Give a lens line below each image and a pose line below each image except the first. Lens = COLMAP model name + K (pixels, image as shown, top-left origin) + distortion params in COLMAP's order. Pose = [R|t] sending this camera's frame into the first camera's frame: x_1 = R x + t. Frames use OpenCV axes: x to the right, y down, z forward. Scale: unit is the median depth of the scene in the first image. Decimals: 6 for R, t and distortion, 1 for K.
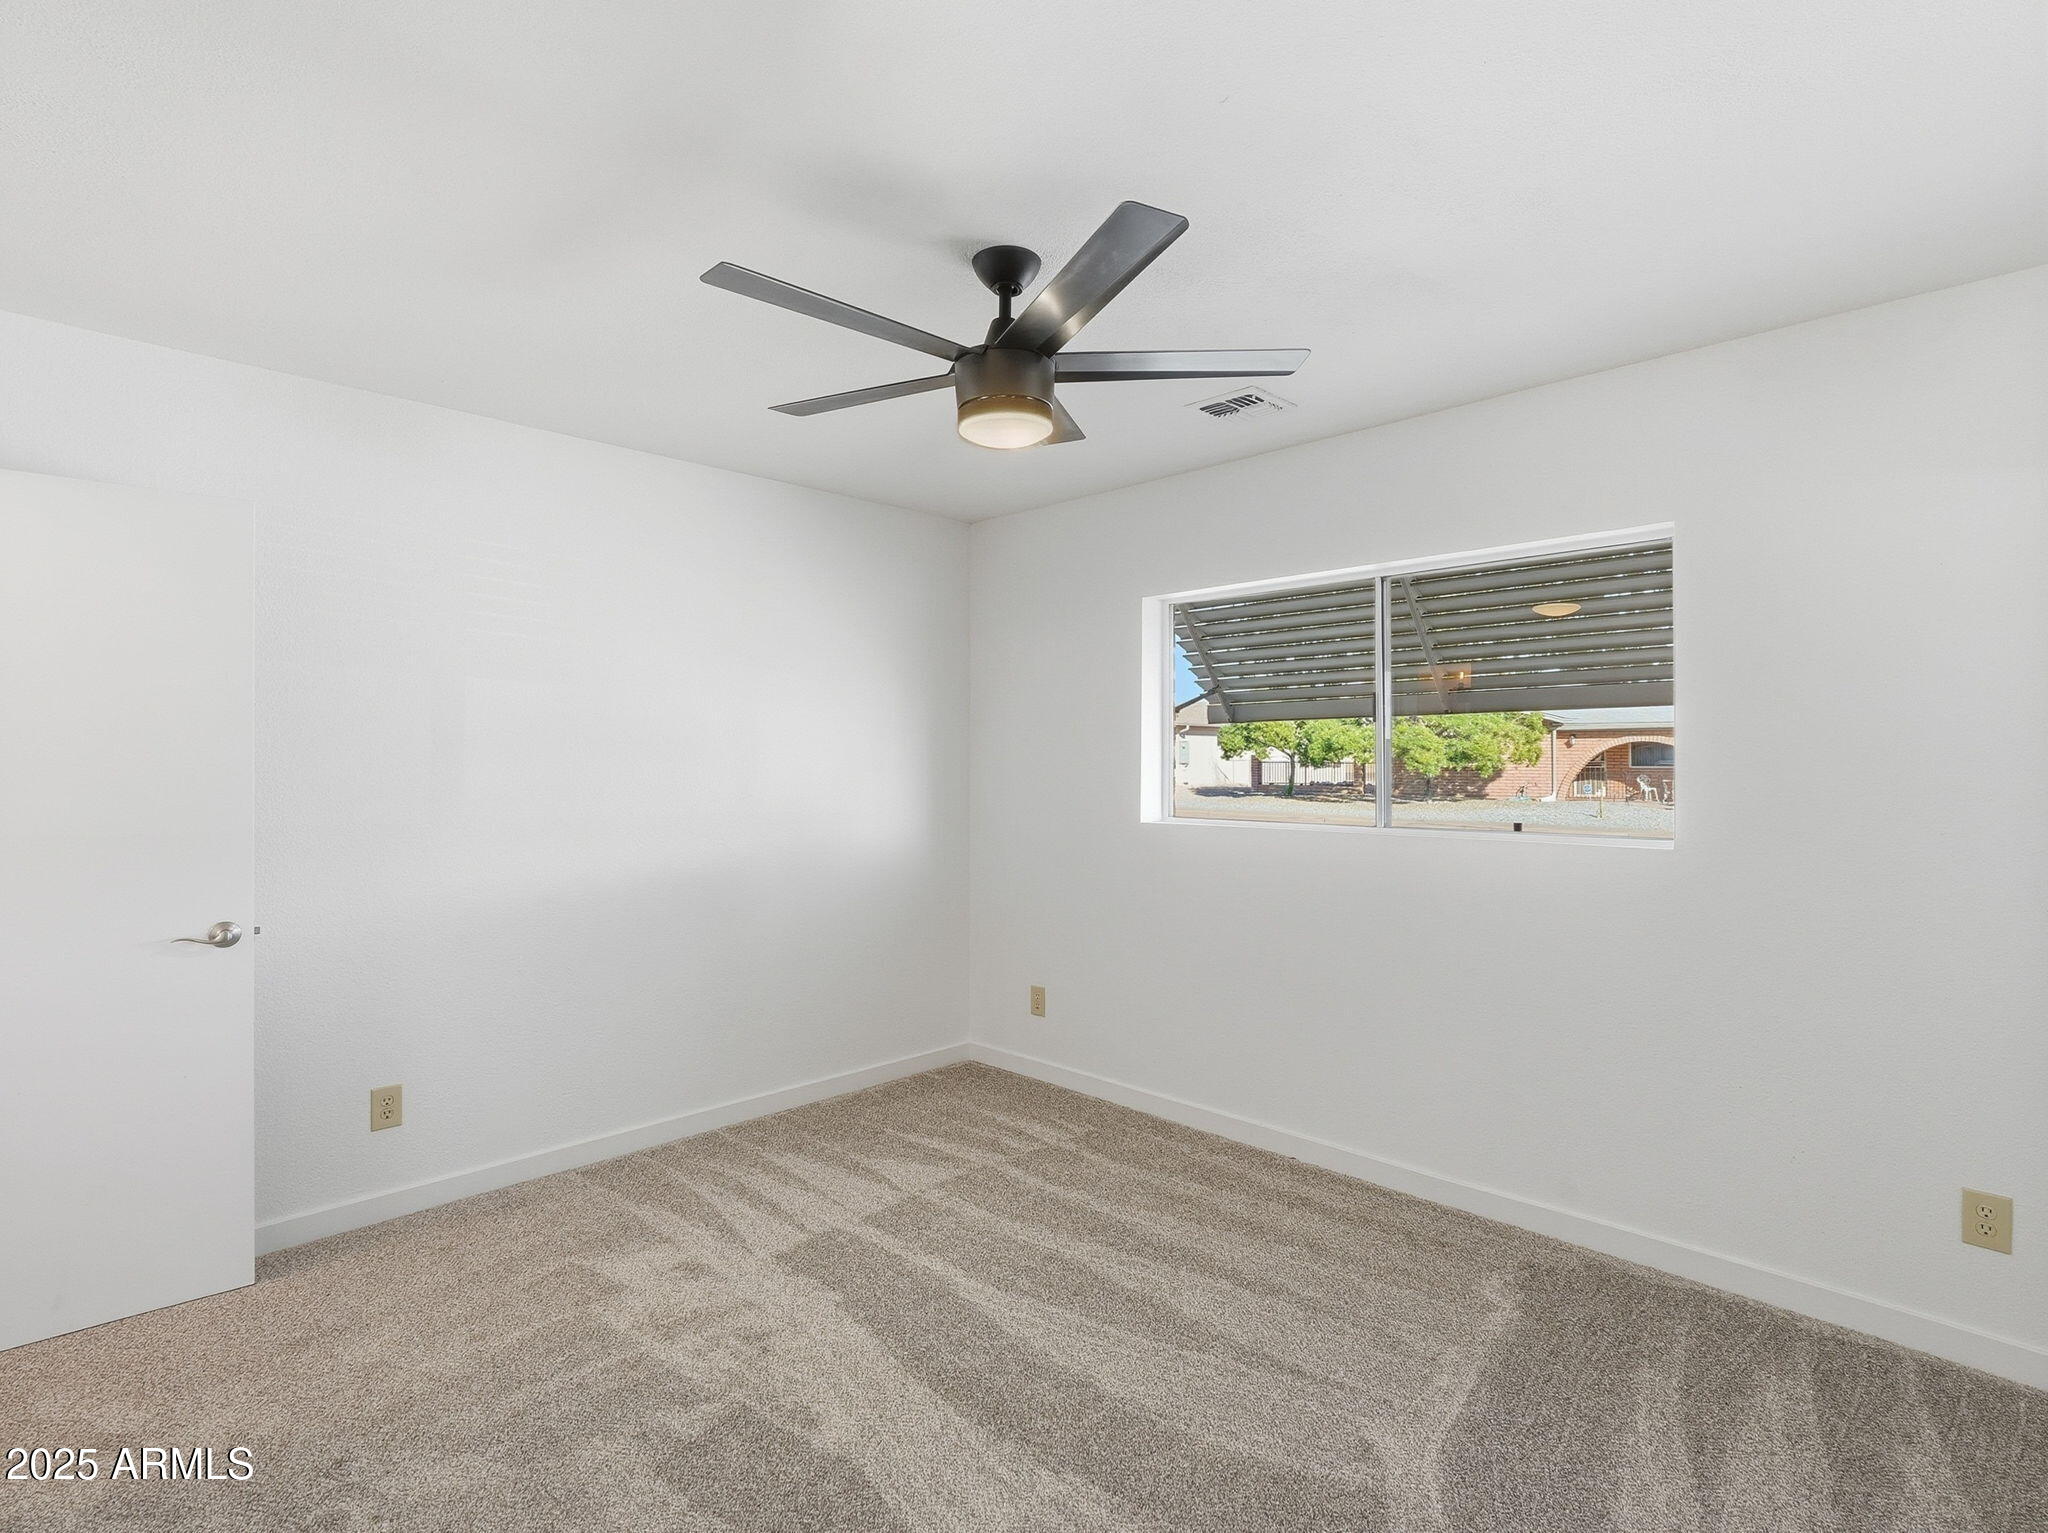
lens RADIAL K [[1020.2, 0, 1016.2], [0, 1020.2, 756.6], [0, 0, 1]] dist [-0.006277, 0.000726]
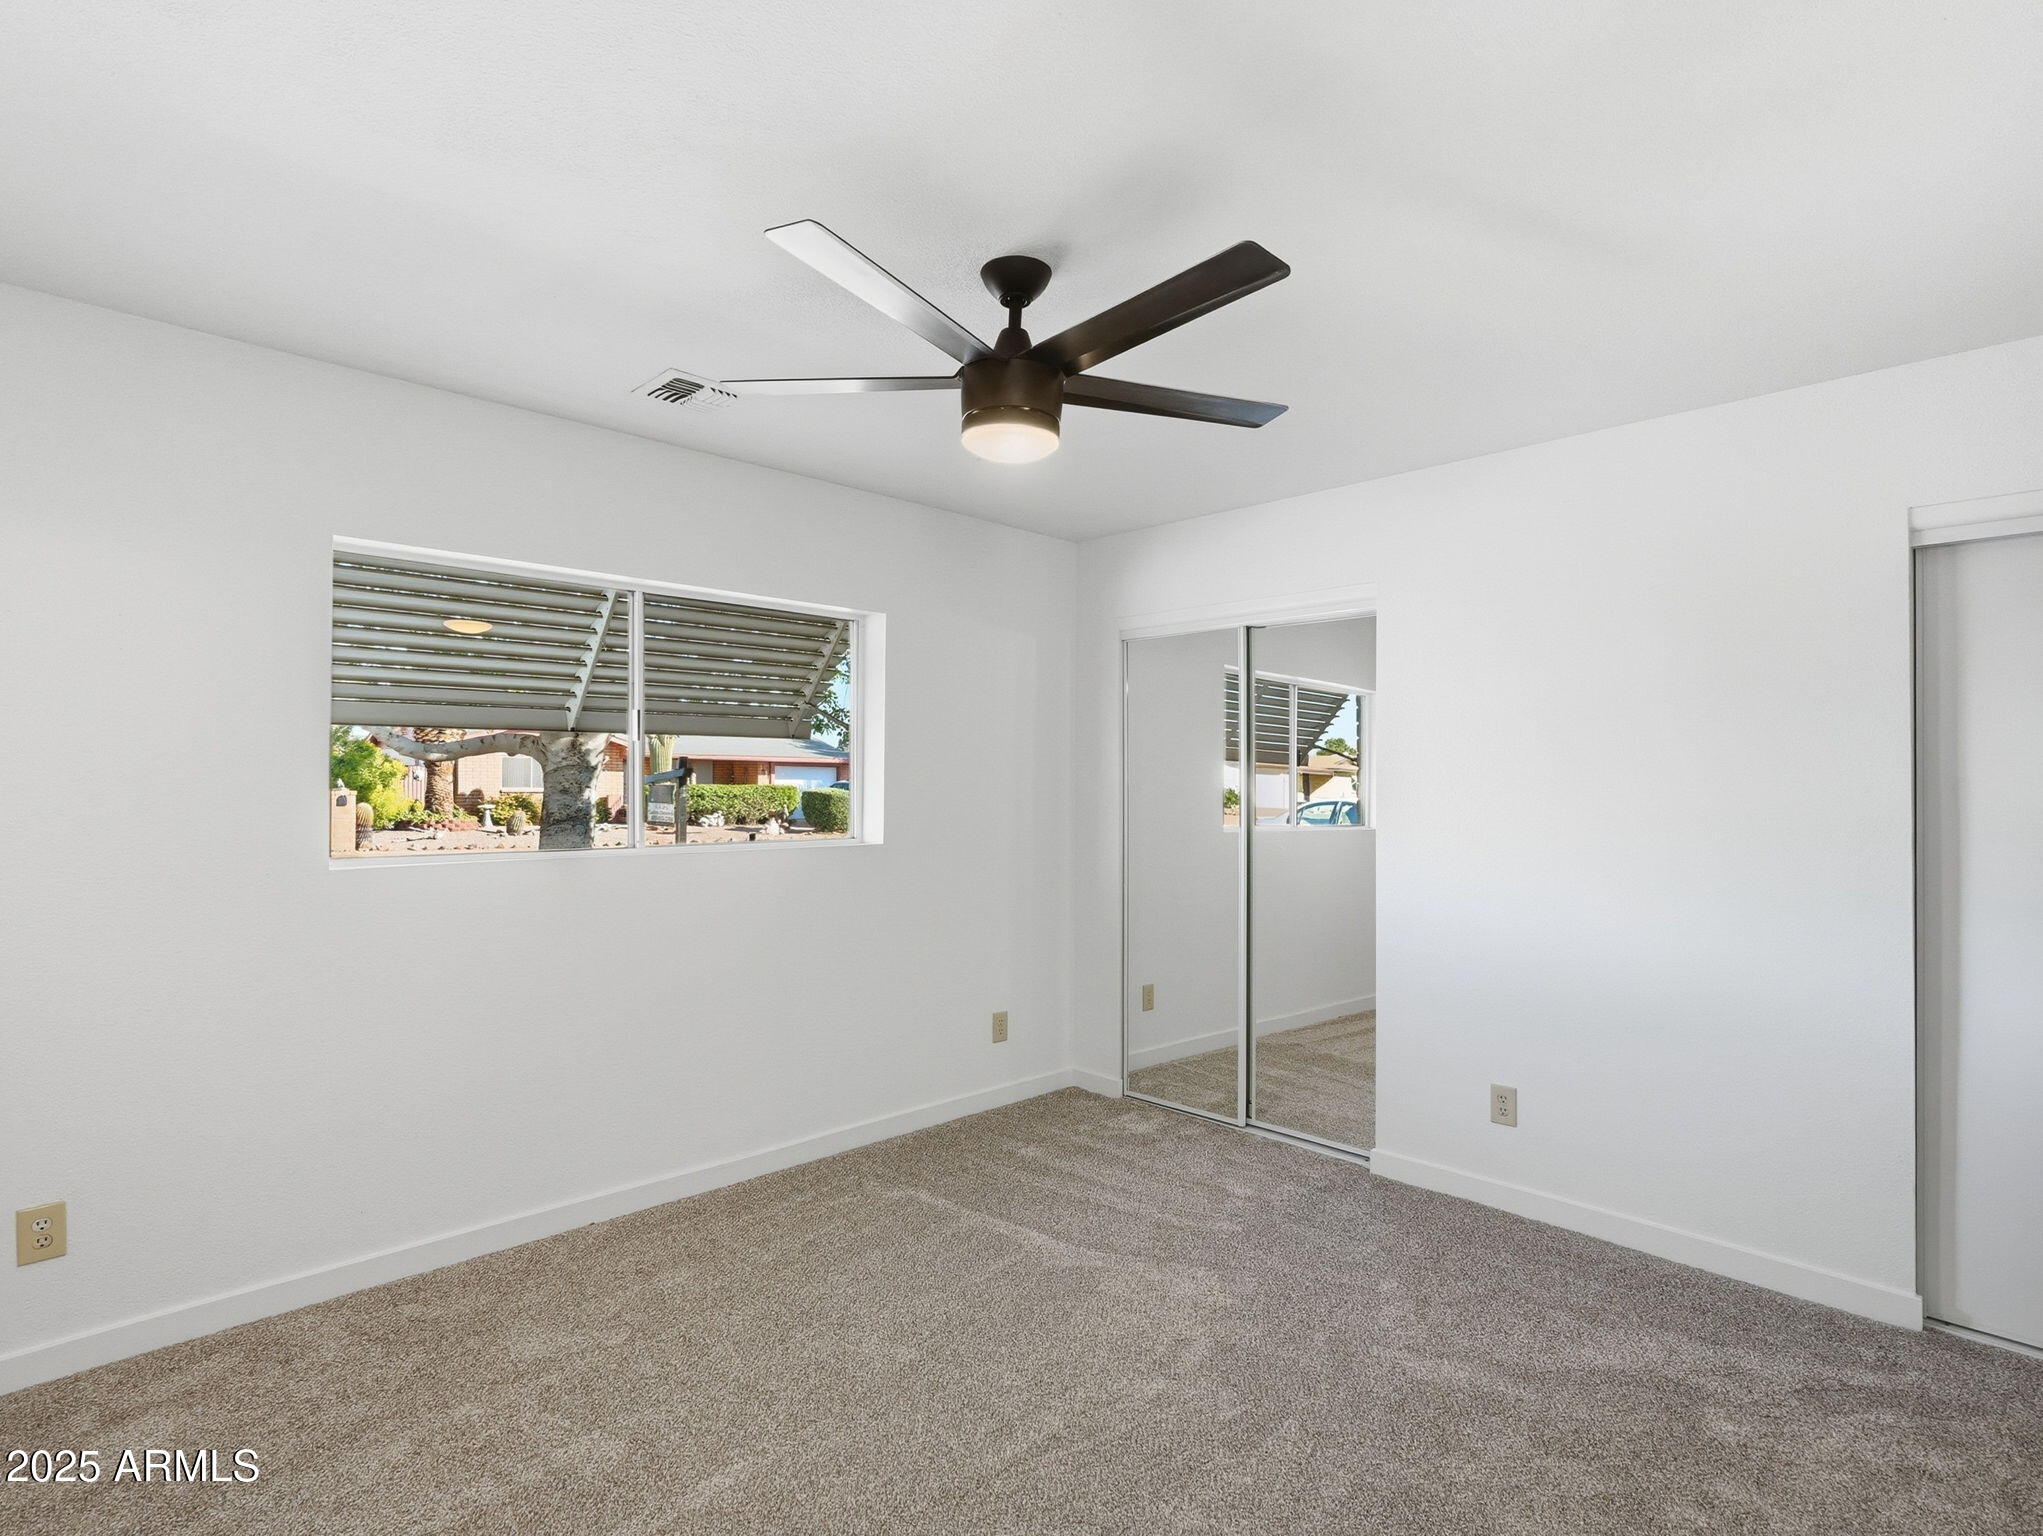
lens RADIAL K [[1007.6, 0, 1018.5], [0, 1007.6, 772.3], [0, 0, 1]] dist [-0.007216, 0.000513]
pose [[0.007931, 0.014143, 0.999869, -0.705042], [-0.015634, 0.999780, -0.014018, 0.005335], [-0.999846, -0.015521, 0.008150, 0.721073]]
